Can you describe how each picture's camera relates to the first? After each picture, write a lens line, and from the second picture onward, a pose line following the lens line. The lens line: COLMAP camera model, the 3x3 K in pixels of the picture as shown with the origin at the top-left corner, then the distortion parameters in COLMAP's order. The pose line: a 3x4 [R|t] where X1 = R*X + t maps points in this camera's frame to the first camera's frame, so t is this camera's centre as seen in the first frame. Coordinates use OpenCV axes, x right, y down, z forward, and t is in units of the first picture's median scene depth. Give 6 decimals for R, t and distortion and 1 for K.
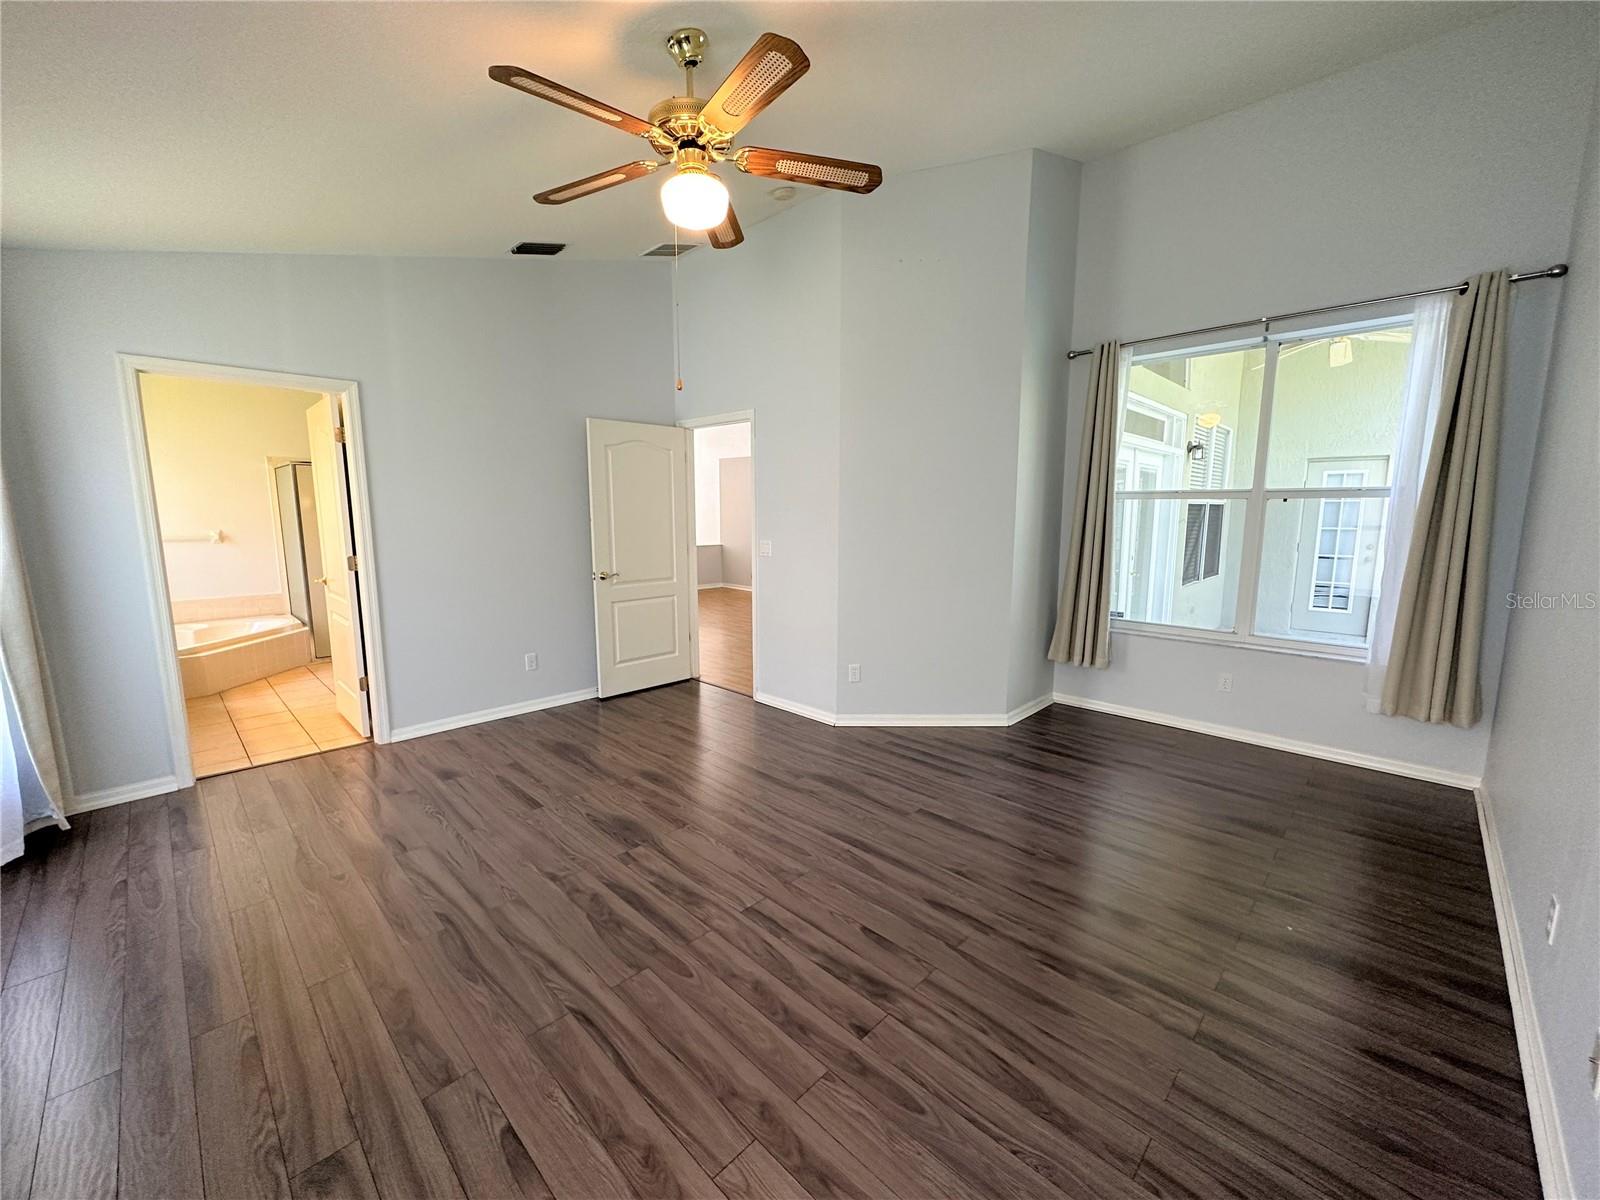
lens RADIAL K [[636.0, 0, 794.8], [0, 636.0, 600.0], [0, 0, 1]] dist [-0.001250, 0.000623]
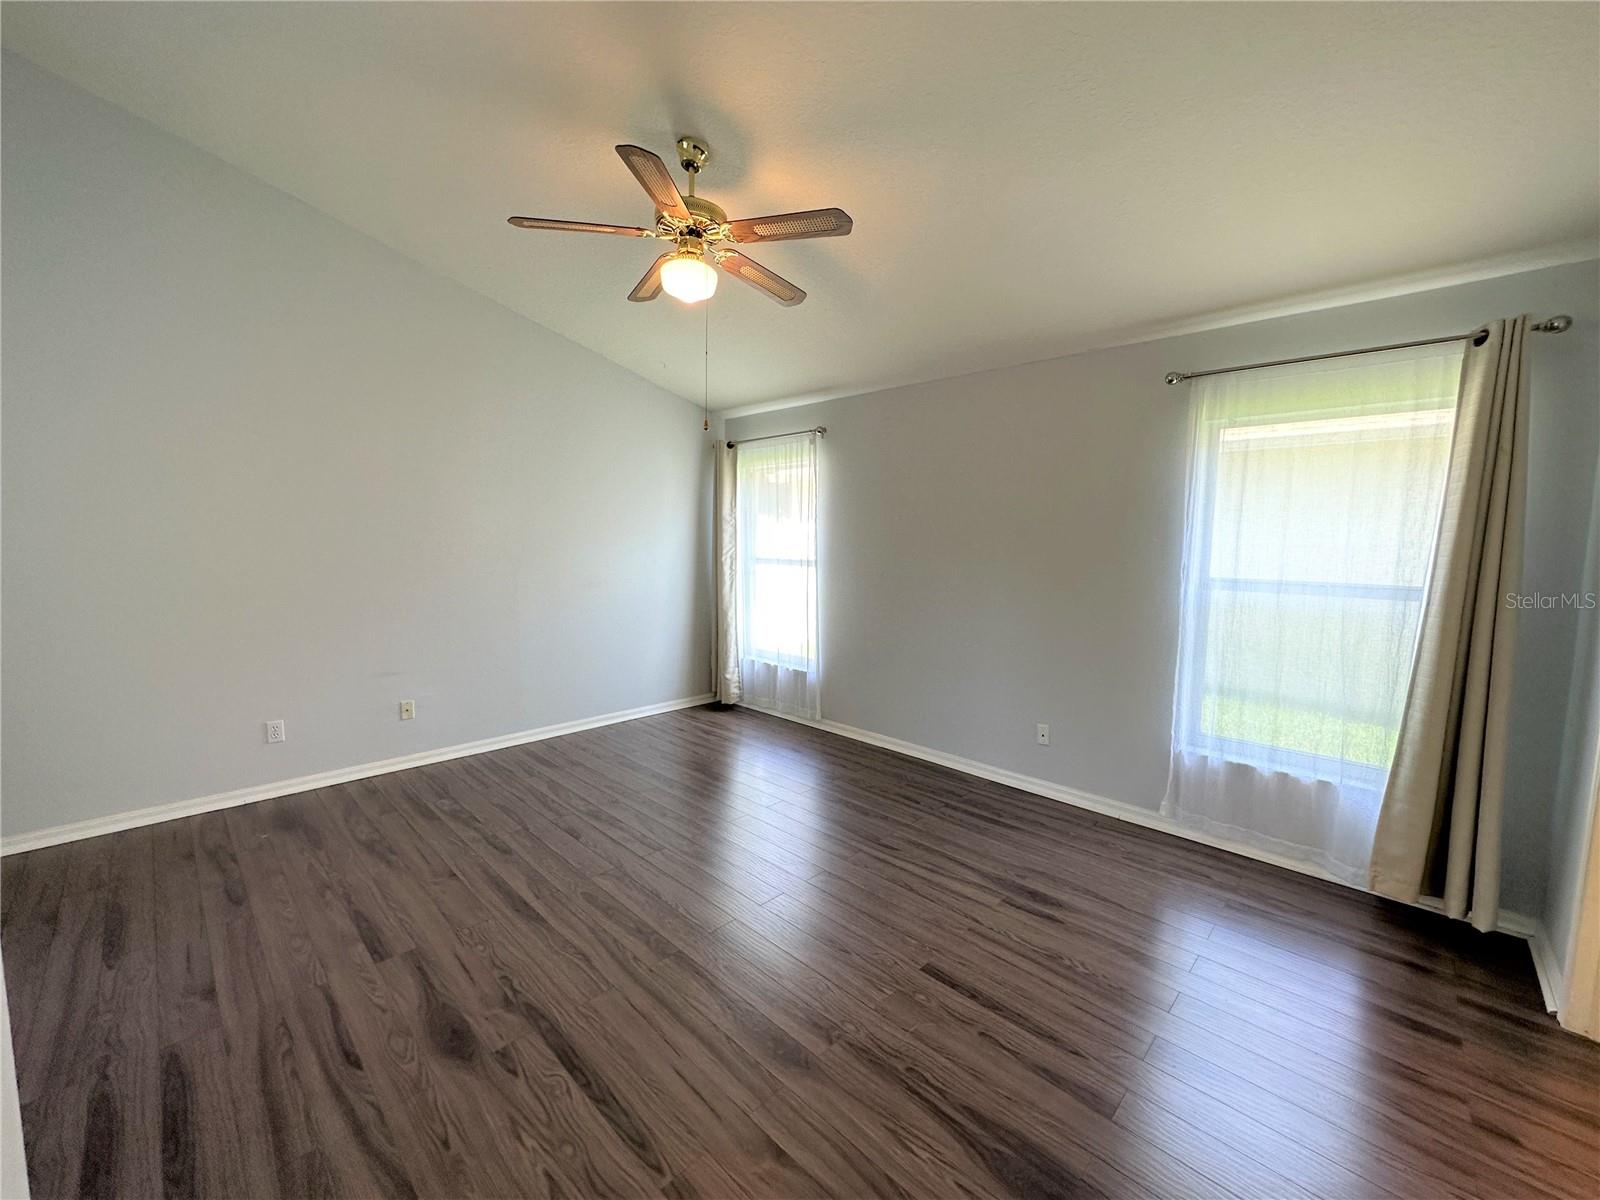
lens RADIAL K [[636.0, 0, 803.0], [0, 636.0, 598.4], [0, 0, 1]] dist [-0.001250, 0.000623]
pose [[-0.999816, -0.015213, -0.011660, -0.303696], [-0.017536, 0.971588, 0.236026, -0.277887], [0.007738, 0.236187, -0.971677, 1.891893]]
